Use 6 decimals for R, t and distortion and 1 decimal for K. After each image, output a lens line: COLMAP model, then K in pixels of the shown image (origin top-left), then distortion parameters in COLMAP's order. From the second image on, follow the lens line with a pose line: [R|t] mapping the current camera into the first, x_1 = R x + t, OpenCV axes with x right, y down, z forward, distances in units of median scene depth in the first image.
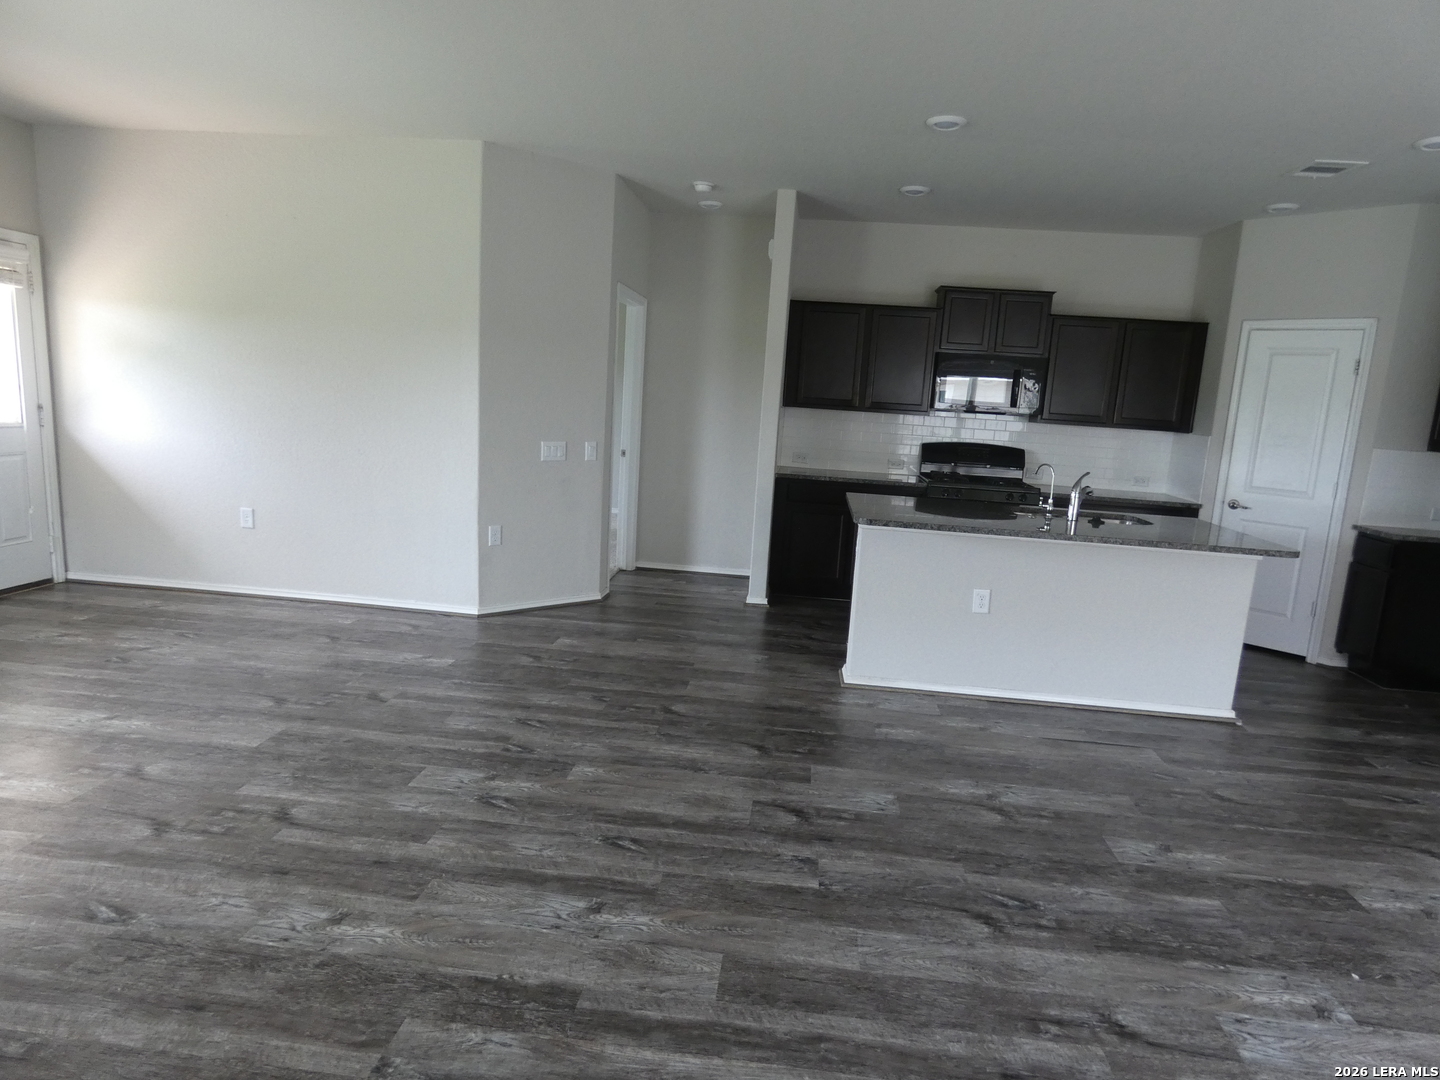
lens RADIAL K [[867.7, 0, 724.7], [0, 867.7, 538.0], [0, 0, 1]] dist [-0.004249, 0.001340]
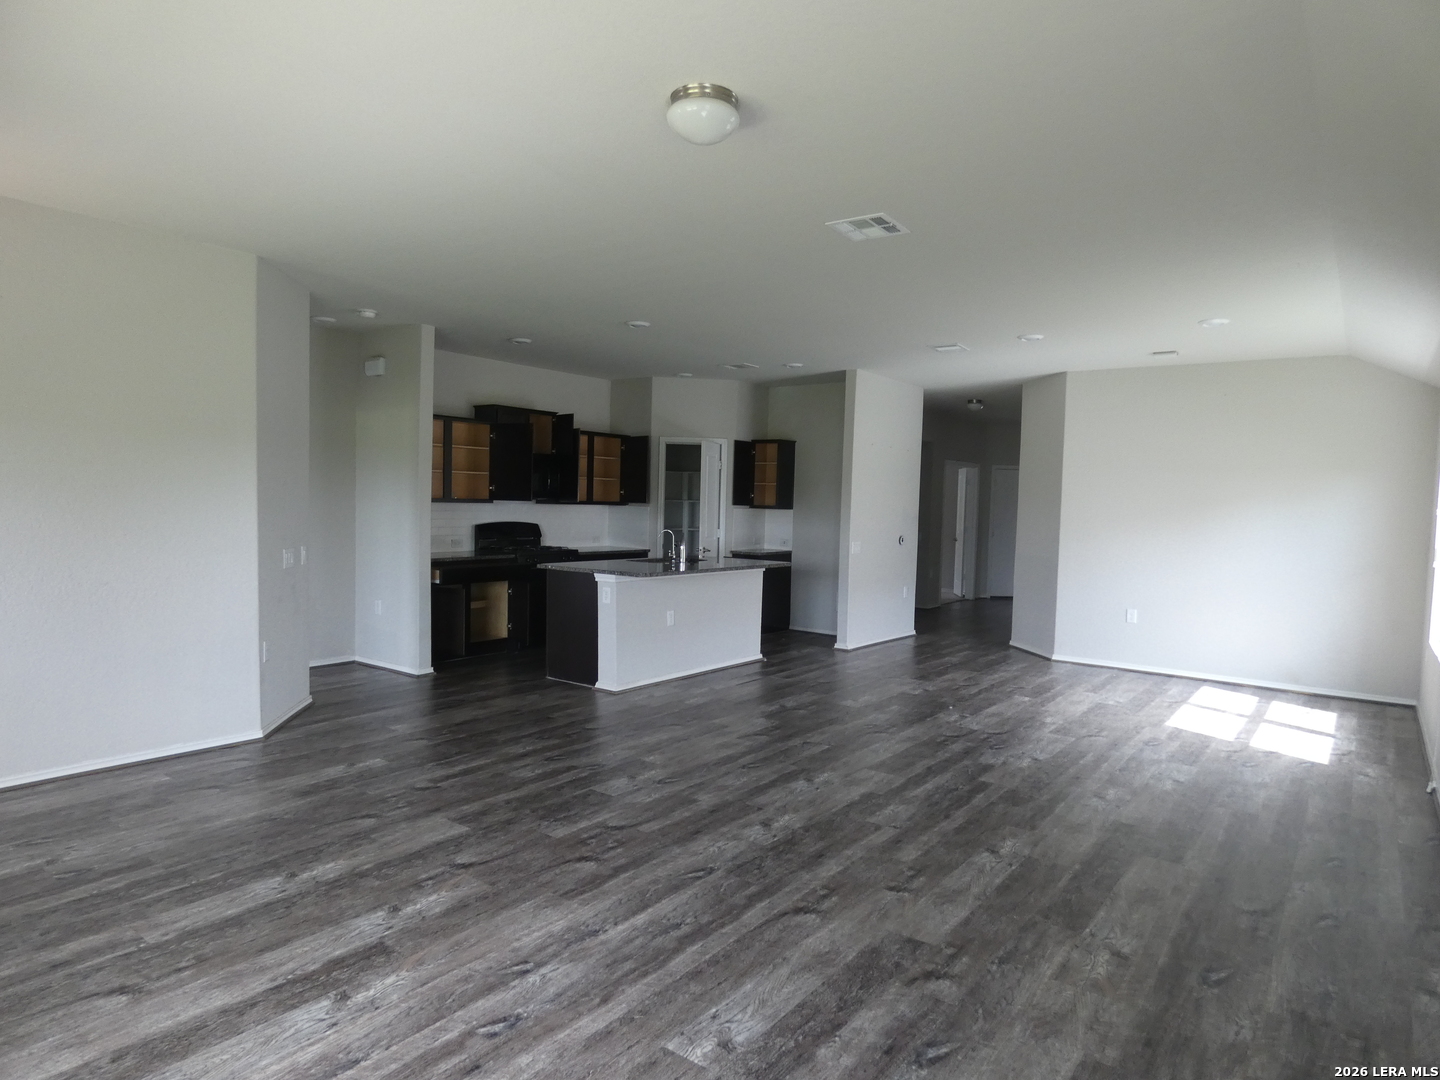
lens RADIAL K [[867.7, 0, 724.7], [0, 867.7, 538.0], [0, 0, 1]] dist [-0.004249, 0.001340]
pose [[0.518211, -0.086227, 0.850895, -1.002587], [0.152486, 0.988279, 0.007282, -0.069568], [-0.841549, 0.125976, 0.525286, 0.065081]]
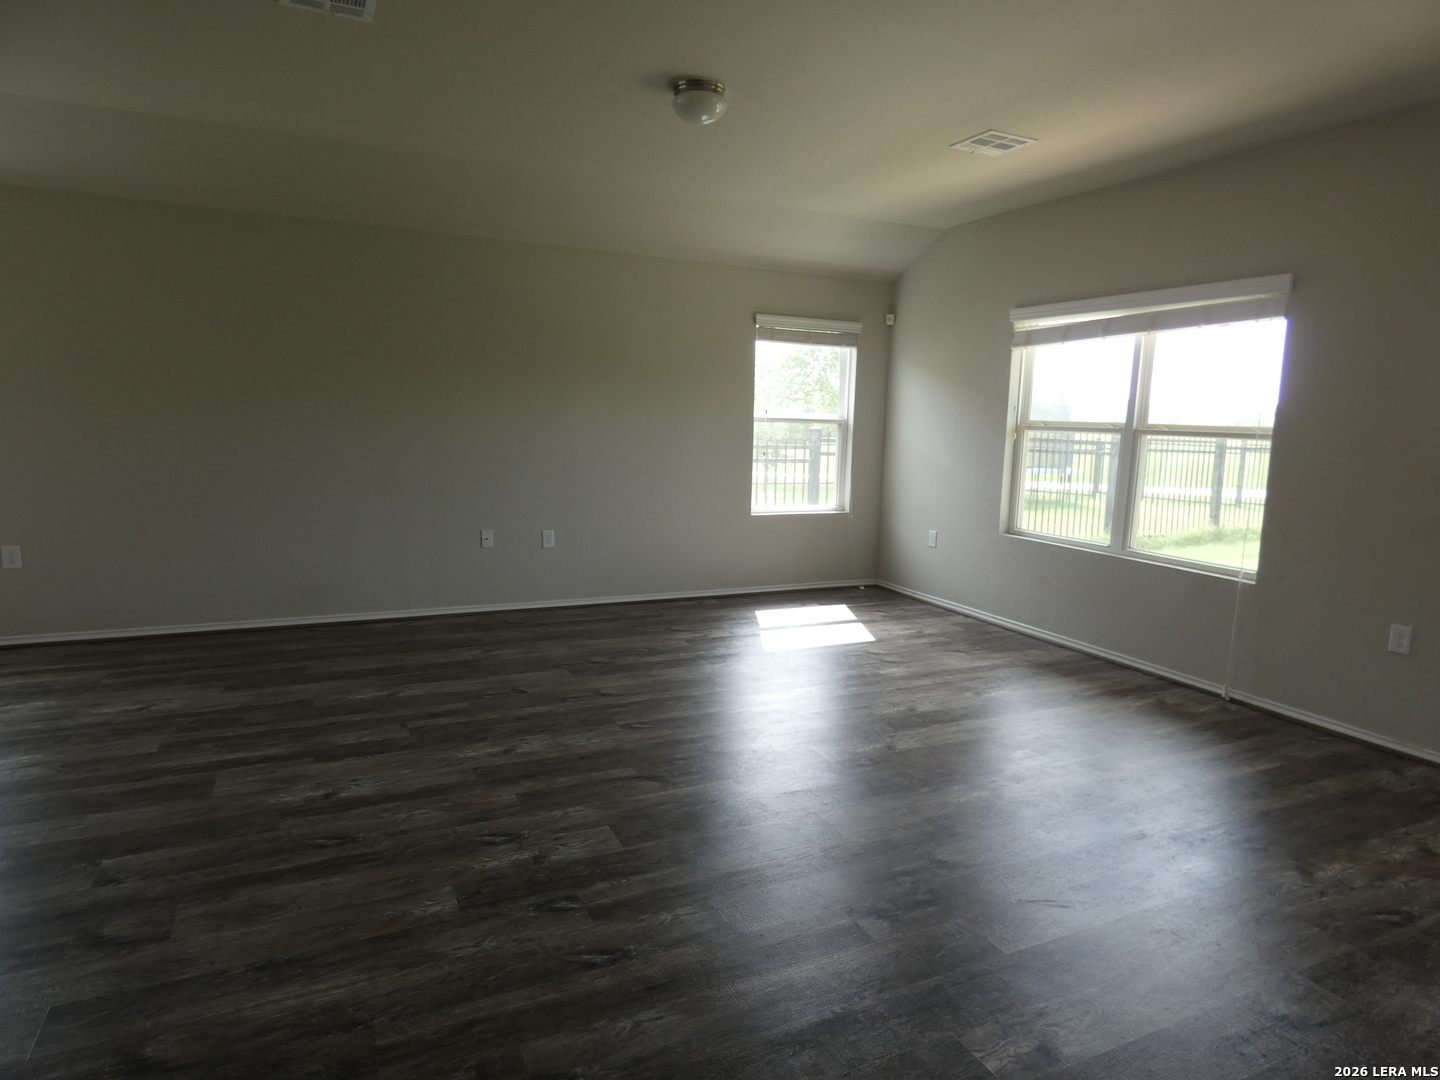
lens RADIAL K [[867.7, 0, 724.7], [0, 867.7, 538.0], [0, 0, 1]] dist [-0.004249, 0.001340]
pose [[-0.851159, -0.013079, -0.524744, 0.016172], [-0.168112, 0.953825, 0.248911, -0.191352], [0.497259, 0.300079, -0.814056, 1.244873]]
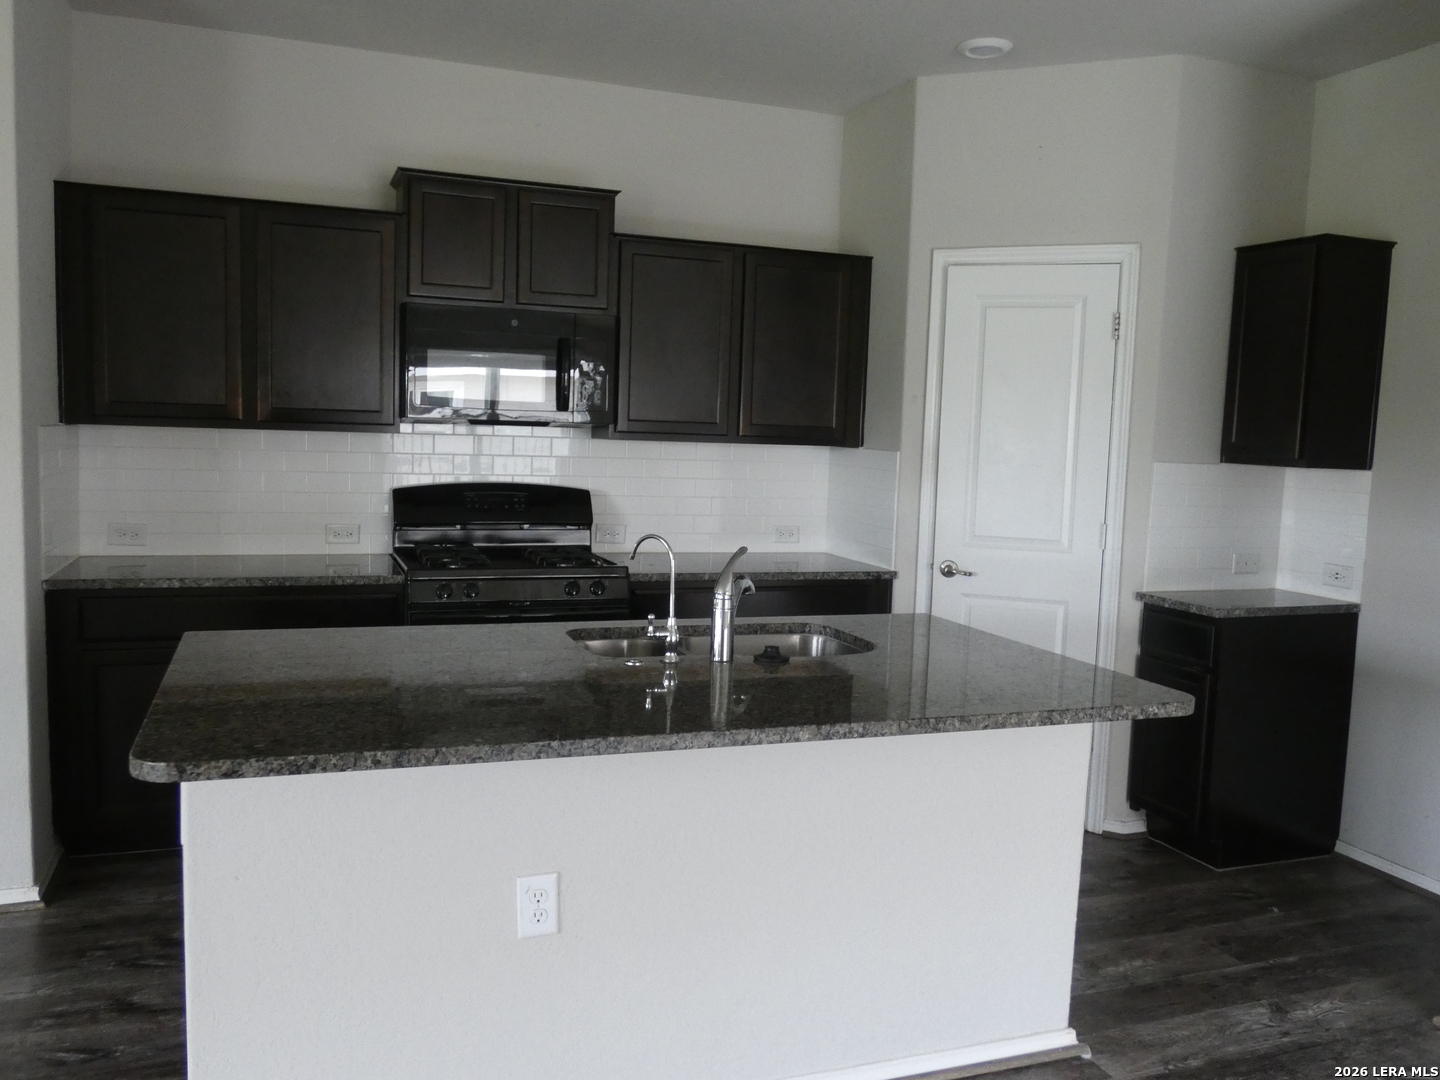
lens RADIAL K [[1176.8, 0, 720.0], [0, 1176.8, 540.0], [0, 0, 1]] dist [-0.009564, 0.002970]
pose [[0.896518, -0.074861, 0.436637, 0.153584], [0.095662, 0.995079, -0.025810, -0.069034], [-0.432556, 0.064909, 0.899267, 0.487661]]
